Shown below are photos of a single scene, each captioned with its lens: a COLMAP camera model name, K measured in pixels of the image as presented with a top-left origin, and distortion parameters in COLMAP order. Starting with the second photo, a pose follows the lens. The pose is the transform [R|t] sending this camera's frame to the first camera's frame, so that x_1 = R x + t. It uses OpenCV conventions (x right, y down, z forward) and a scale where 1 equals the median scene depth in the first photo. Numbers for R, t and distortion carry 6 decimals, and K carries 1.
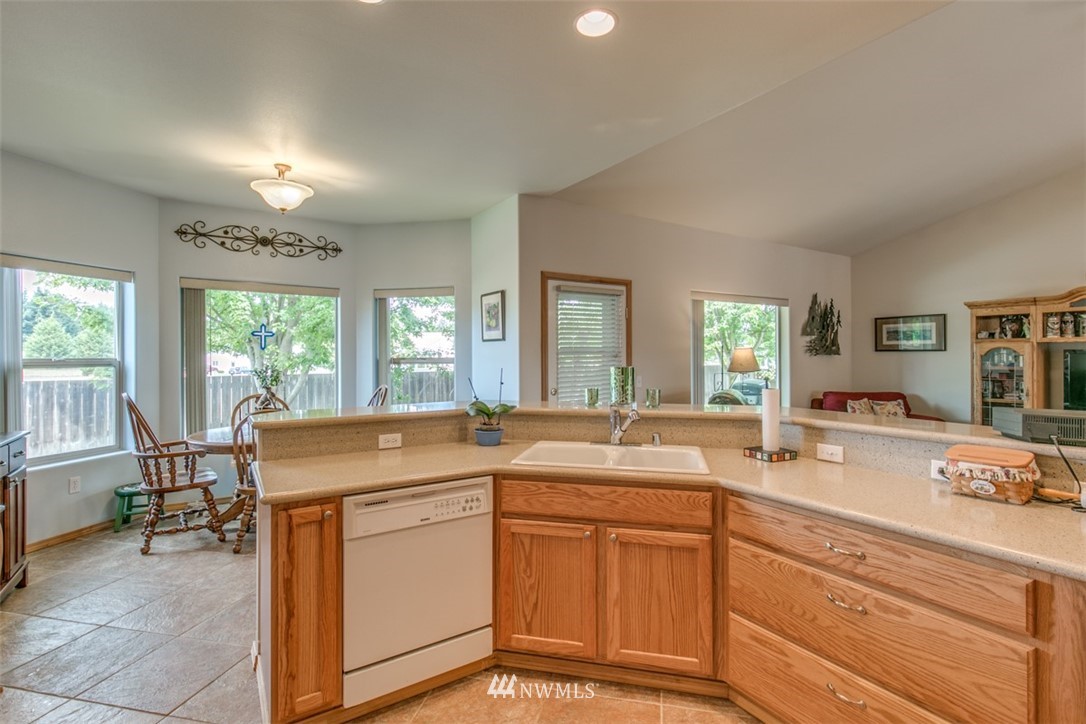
lens RADIAL K [[503.5, 0, 540.4], [0, 503.5, 374.7], [0, 0, 1]] dist [0.001681, 0.000093]
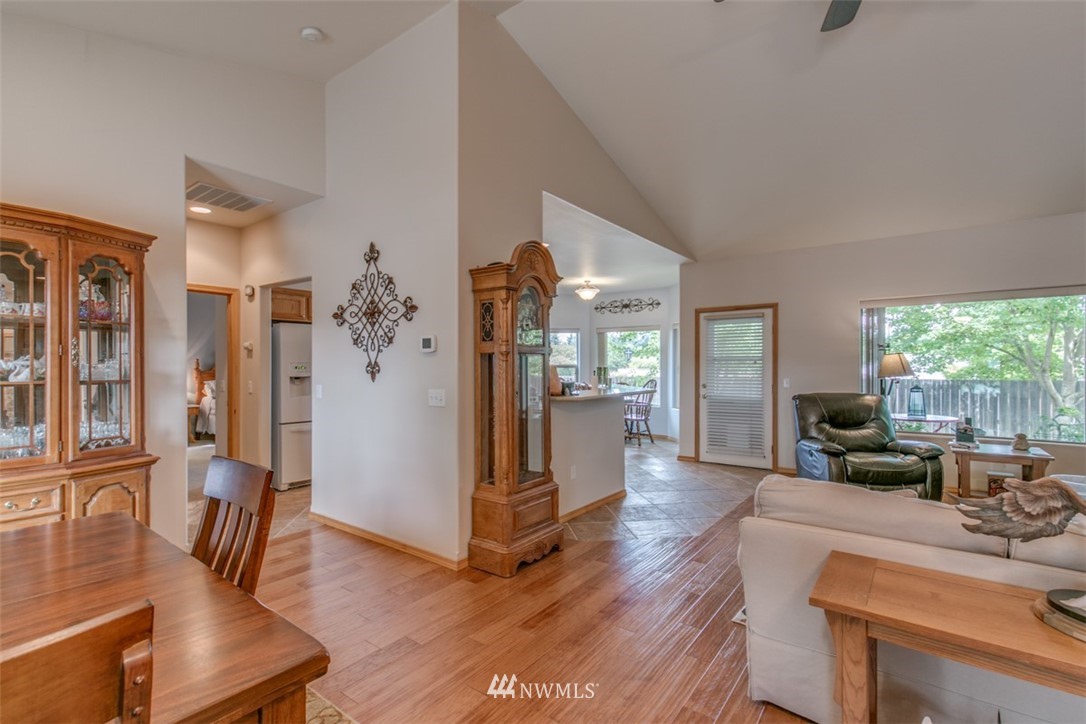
lens RADIAL K [[492.7, 0, 540.7], [0, 492.7, 367.7], [0, 0, 1]] dist [0.003867, 0.000292]
pose [[0.350565, 0.004320, -0.936528, 1.197148], [-0.037676, 0.999245, -0.009494, 0.010460], [0.935780, 0.038613, 0.350463, 0.011970]]
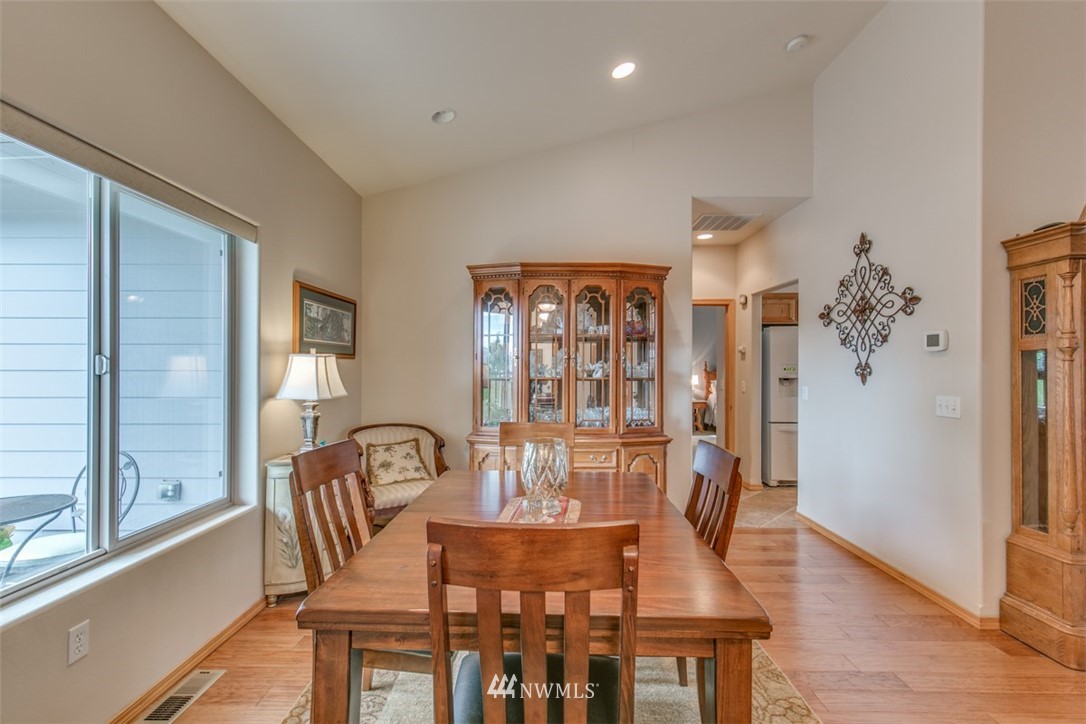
lens RADIAL K [[492.7, 0, 540.7], [0, 492.7, 367.7], [0, 0, 1]] dist [0.003867, 0.000292]
pose [[-0.549224, 0.001292, -0.835674, 1.228586], [-0.033412, 0.999165, 0.023504, 0.009243], [0.835007, 0.040831, -0.548722, 0.039079]]
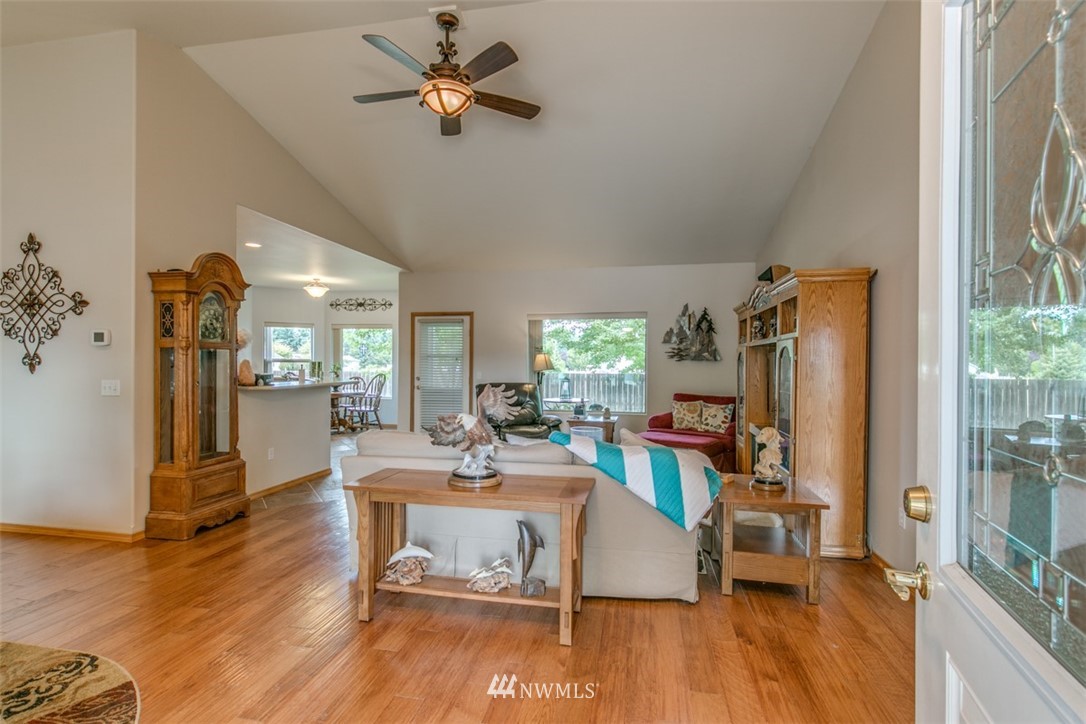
lens RADIAL K [[500.5, 0, 546.1], [0, 500.5, 365.0], [0, 0, 1]] dist [0.003036, 0.000190]
pose [[0.727817, 0.010518, -0.685691, 1.507821], [-0.037441, 0.999001, -0.024417, 0.010958], [0.684748, 0.043444, 0.727483, 0.016707]]
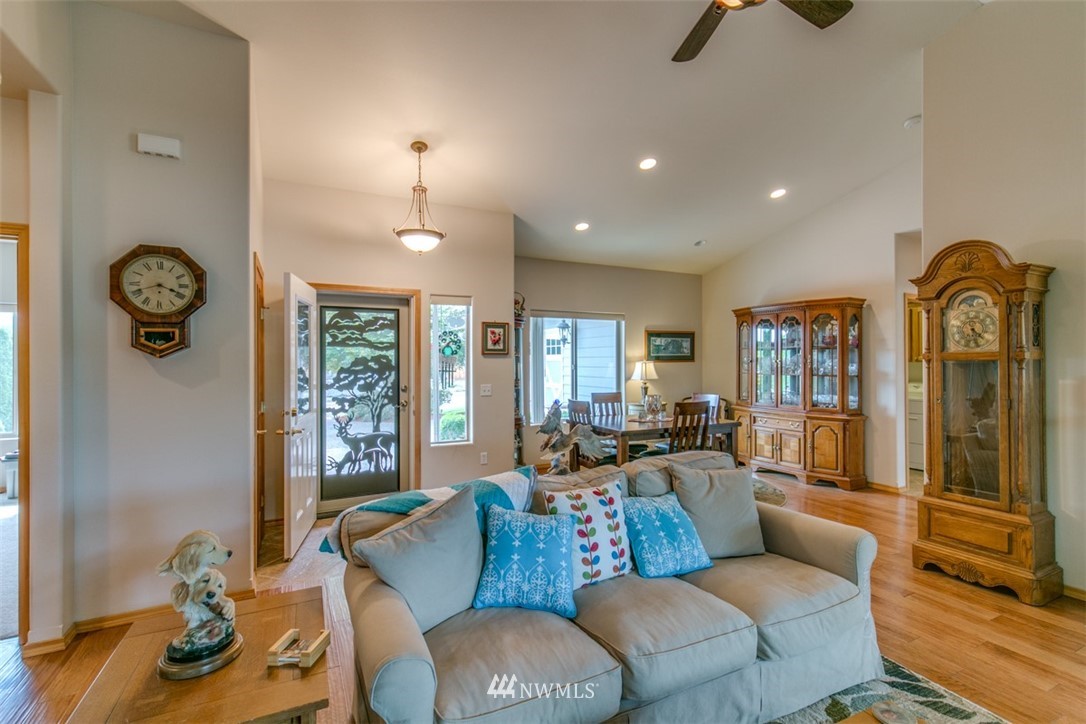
lens RADIAL K [[492.7, 0, 540.7], [0, 492.7, 367.7], [0, 0, 1]] dist [0.003867, 0.000292]
pose [[-0.993249, 0.003858, 0.115937, 1.019112], [0.009671, 0.998721, 0.049617, -0.041449], [-0.115598, 0.050403, -0.992016, 0.966377]]
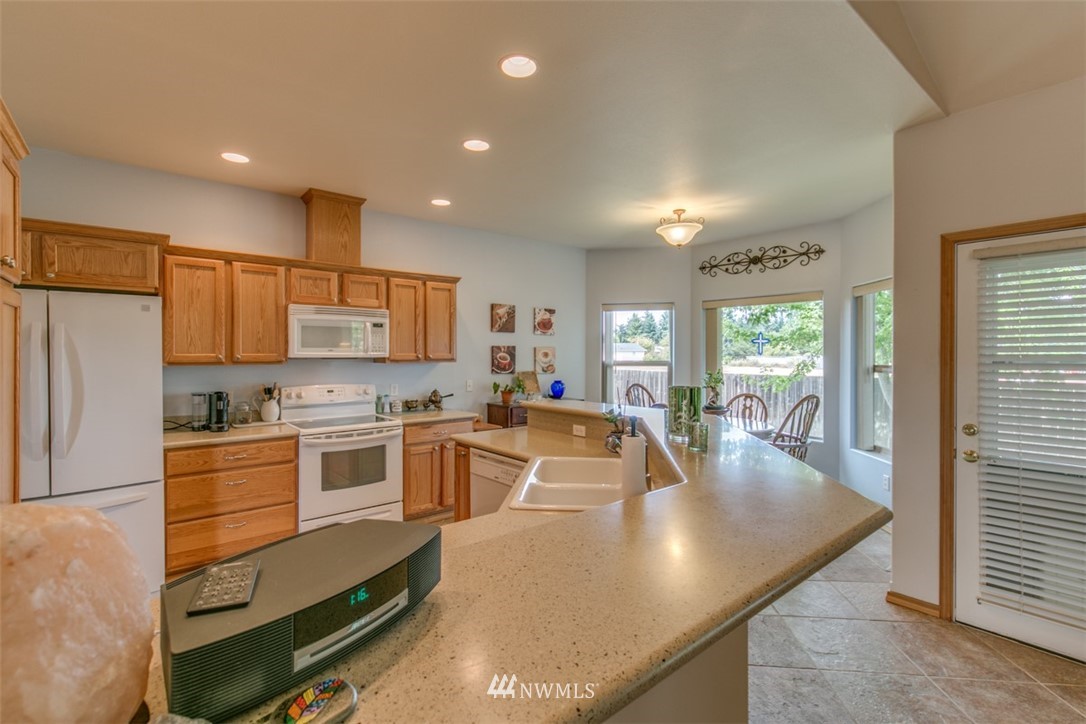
lens RADIAL K [[491.5, 0, 543.0], [0, 491.5, 362.0], [0, 0, 1]] dist [0.002863, 0.000132]
pose [[0.122755, 0.021206, -0.992210, 0.518749], [-0.041178, 0.999020, 0.016258, -0.034155], [0.991582, 0.038861, 0.123508, 0.407511]]
